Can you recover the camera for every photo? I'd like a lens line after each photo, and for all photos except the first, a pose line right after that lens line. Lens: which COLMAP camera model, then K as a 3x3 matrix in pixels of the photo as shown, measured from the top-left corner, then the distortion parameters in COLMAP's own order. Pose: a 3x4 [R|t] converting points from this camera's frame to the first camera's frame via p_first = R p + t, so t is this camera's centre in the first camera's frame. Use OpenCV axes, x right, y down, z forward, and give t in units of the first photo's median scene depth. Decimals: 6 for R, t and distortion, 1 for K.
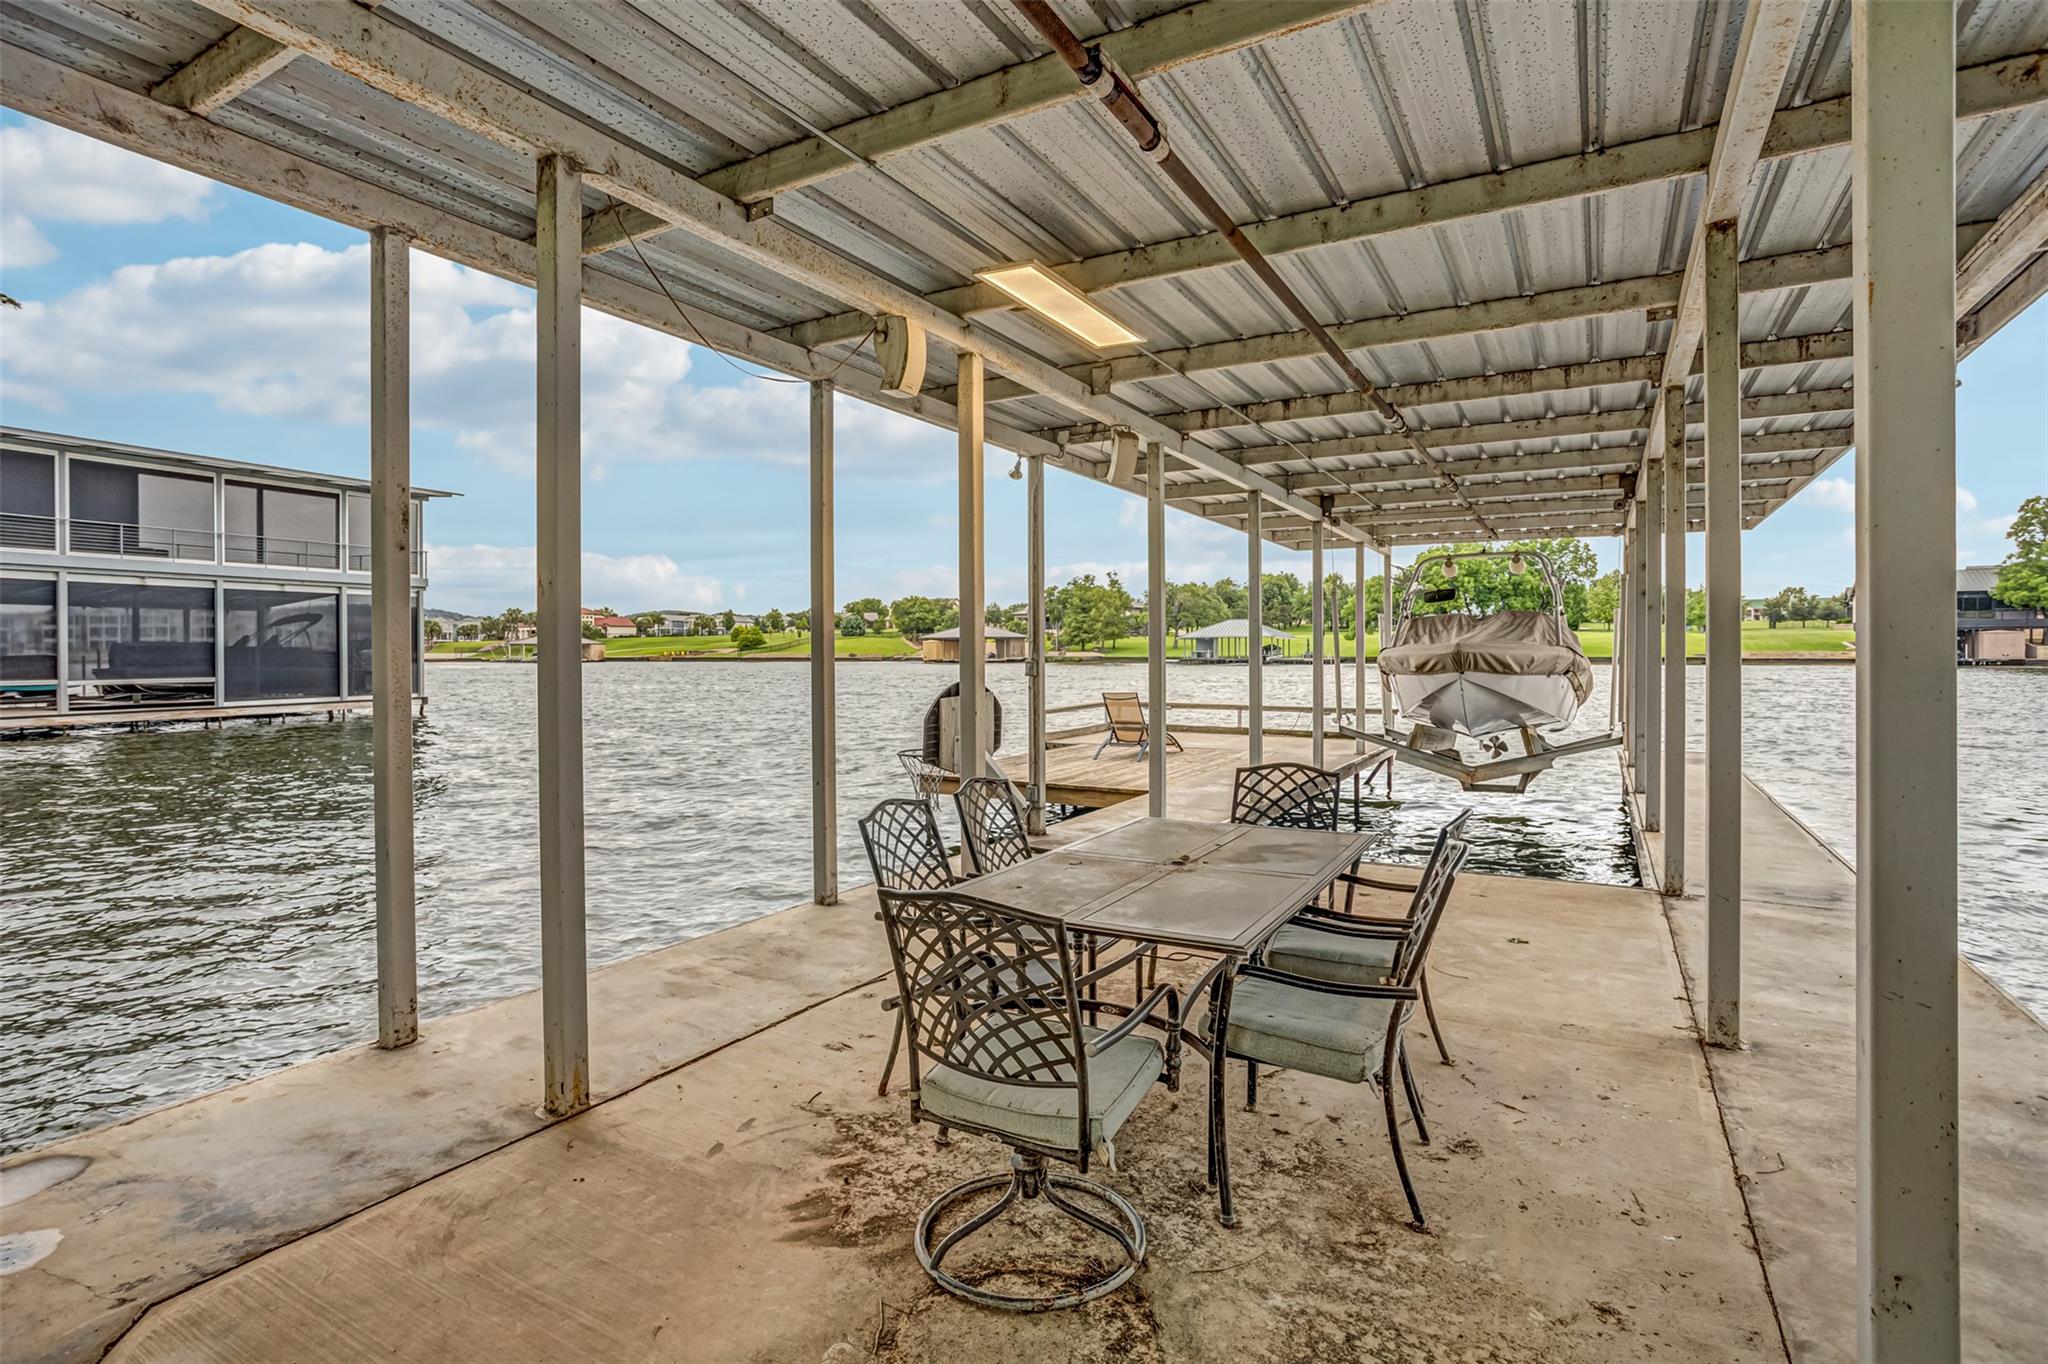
lens RADIAL K [[1035.2, 0, 1012.2], [0, 1035.2, 654.0], [0, 0, 1]] dist [-0.048135, 0.028144]
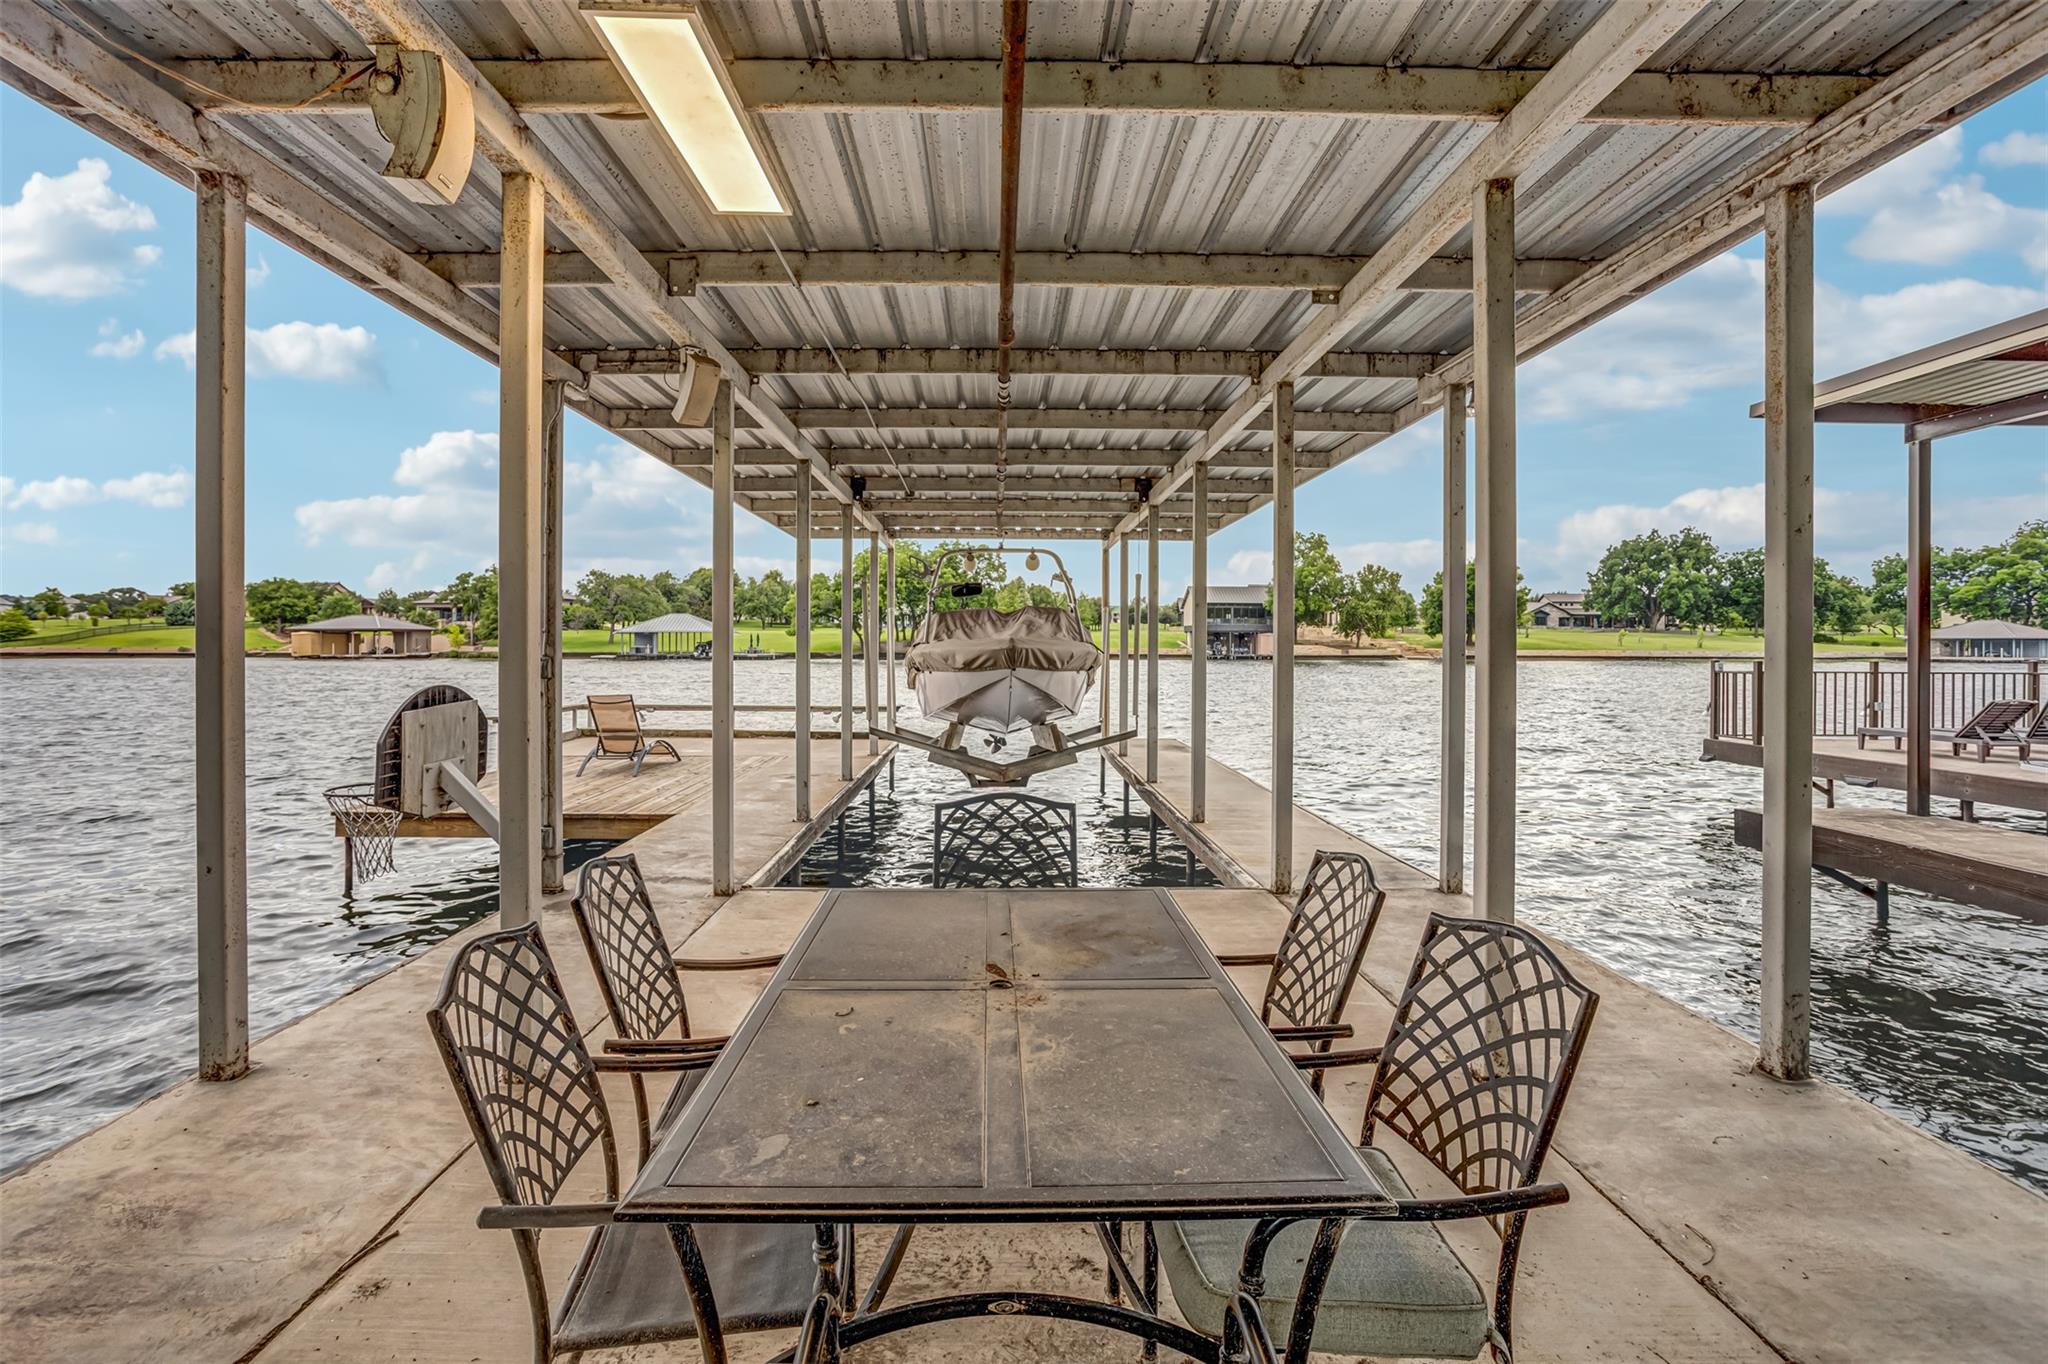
lens RADIAL K [[1029.7, 0, 1025.6], [0, 1029.7, 647.1], [0, 0, 1]] dist [-0.066771, 0.037890]
pose [[0.853857, 0.003848, 0.520494, -0.044312], [-0.002567, 0.999992, -0.003183, 0.000419], [-0.520502, 0.001382, 0.853859, 0.138890]]
